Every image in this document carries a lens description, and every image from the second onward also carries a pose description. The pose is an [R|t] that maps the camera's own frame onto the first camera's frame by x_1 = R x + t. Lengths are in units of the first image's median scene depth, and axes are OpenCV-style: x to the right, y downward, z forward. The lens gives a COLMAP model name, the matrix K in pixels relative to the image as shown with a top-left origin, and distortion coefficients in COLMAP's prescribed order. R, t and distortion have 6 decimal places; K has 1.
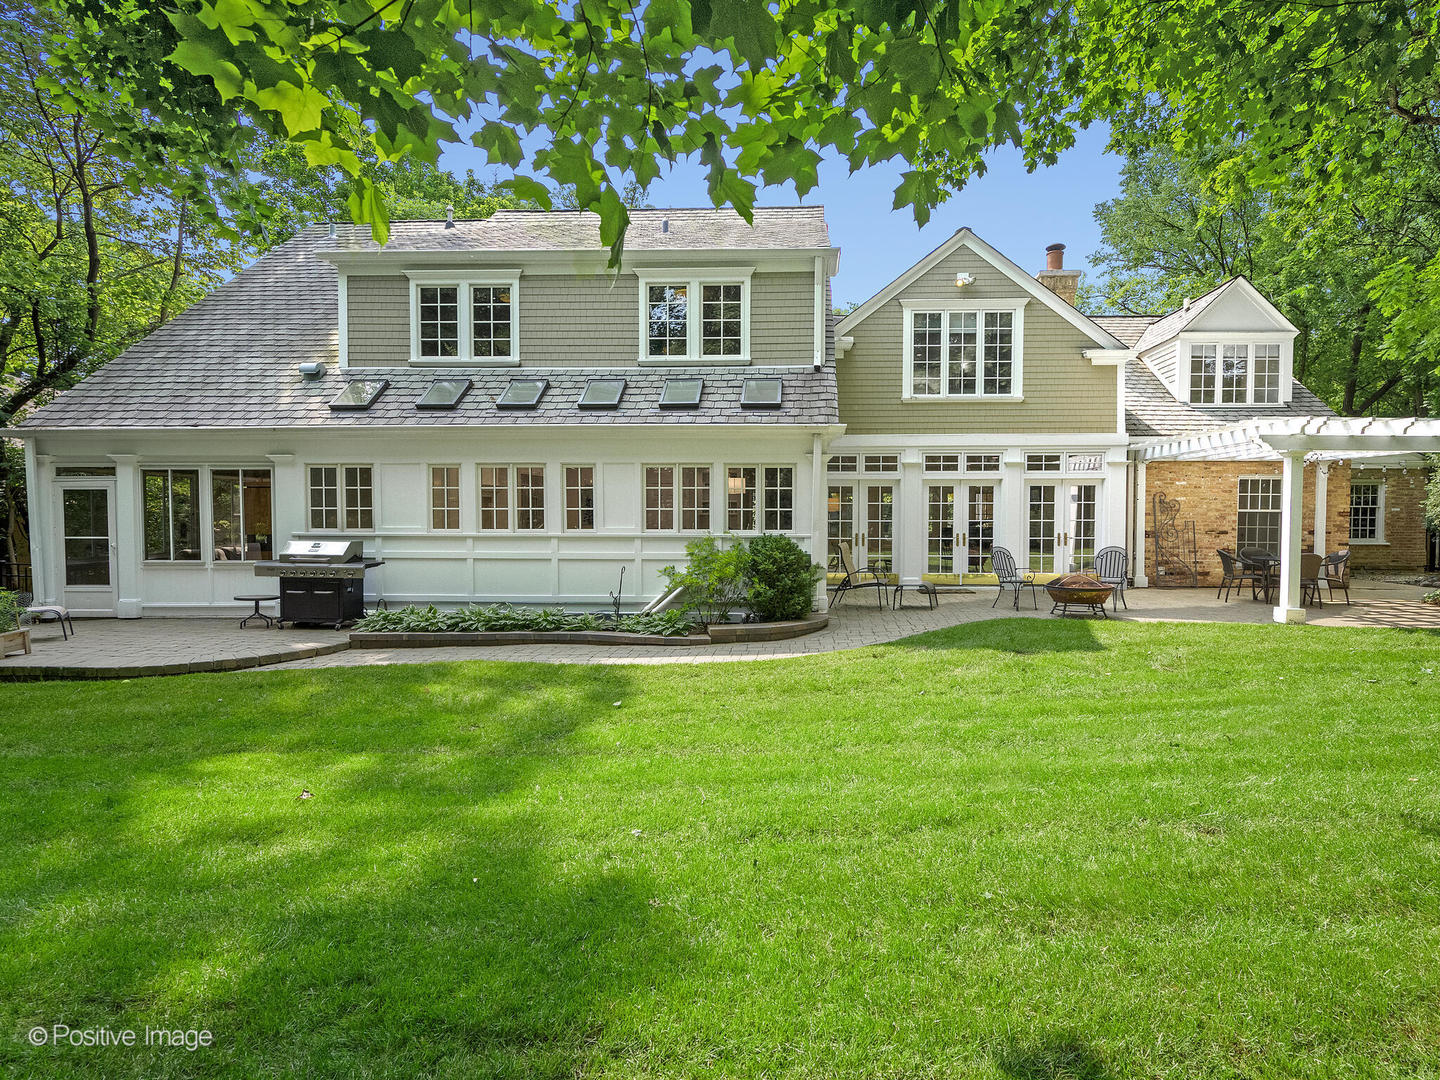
lens RADIAL K [[583.3, 0, 722.2], [0, 583.3, 566.7], [0, 0, 1]] dist [-0.001315, -0.000078]
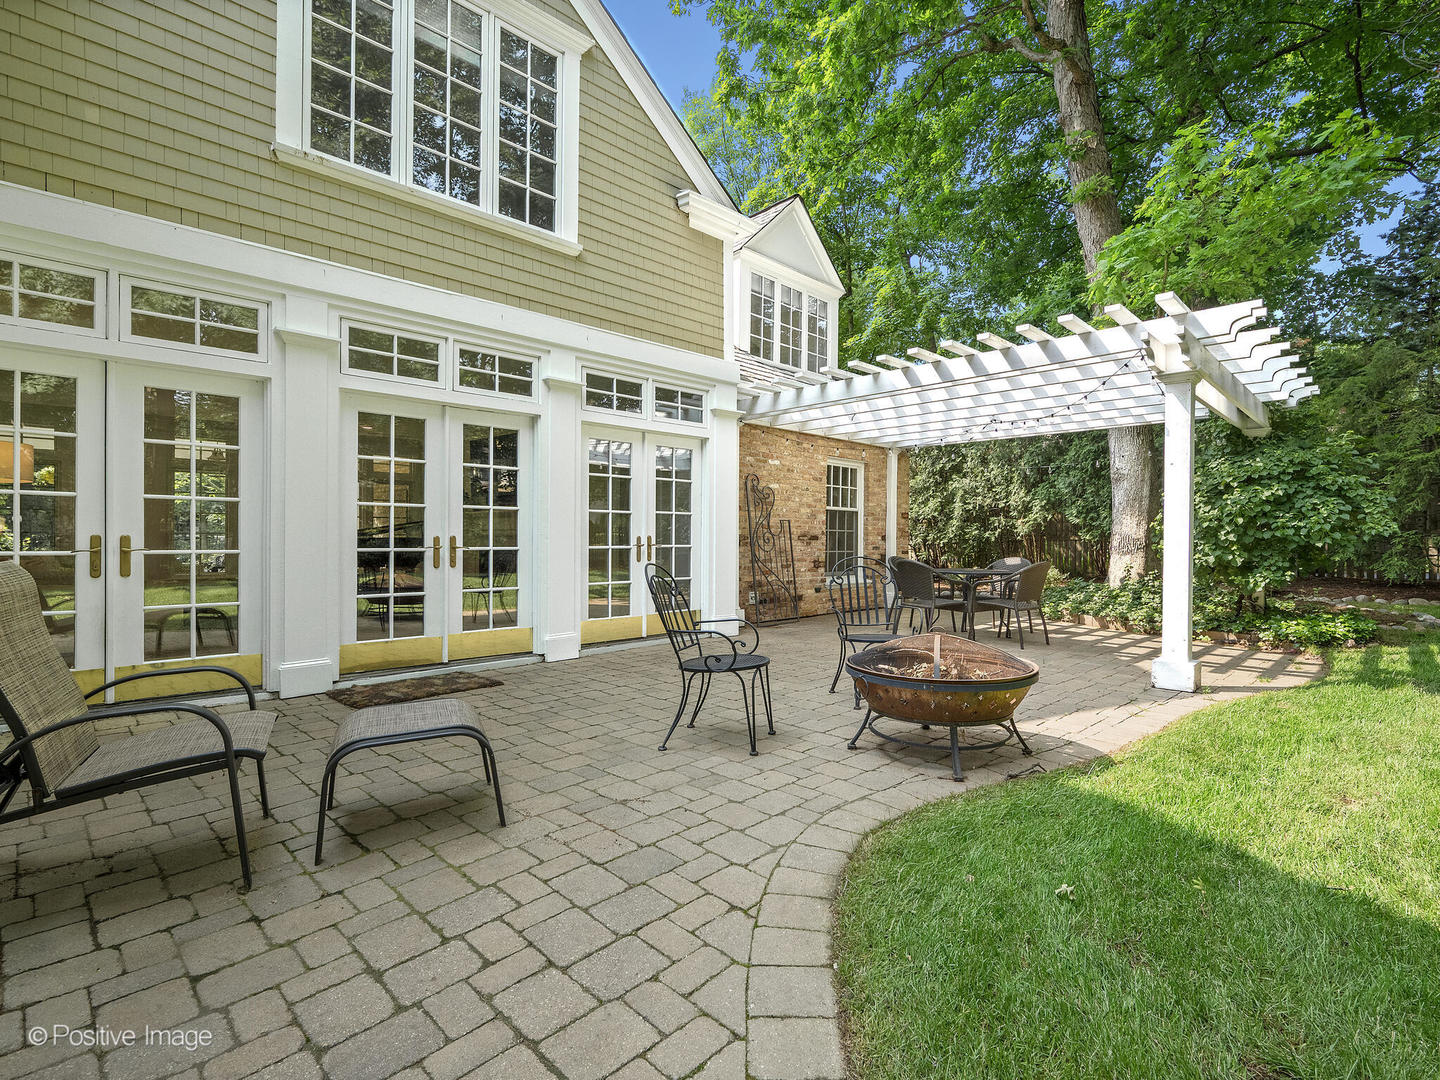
lens RADIAL K [[623.8, 0, 720.3], [0, 623.8, 532.0], [0, 0, 1]] dist [0.000001, 0.000059]
pose [[0.565434, 0.016975, 0.824619, 0.159902], [0.050075, 0.997237, -0.054864, -0.026898], [-0.823272, 0.072314, 0.563022, 0.600556]]
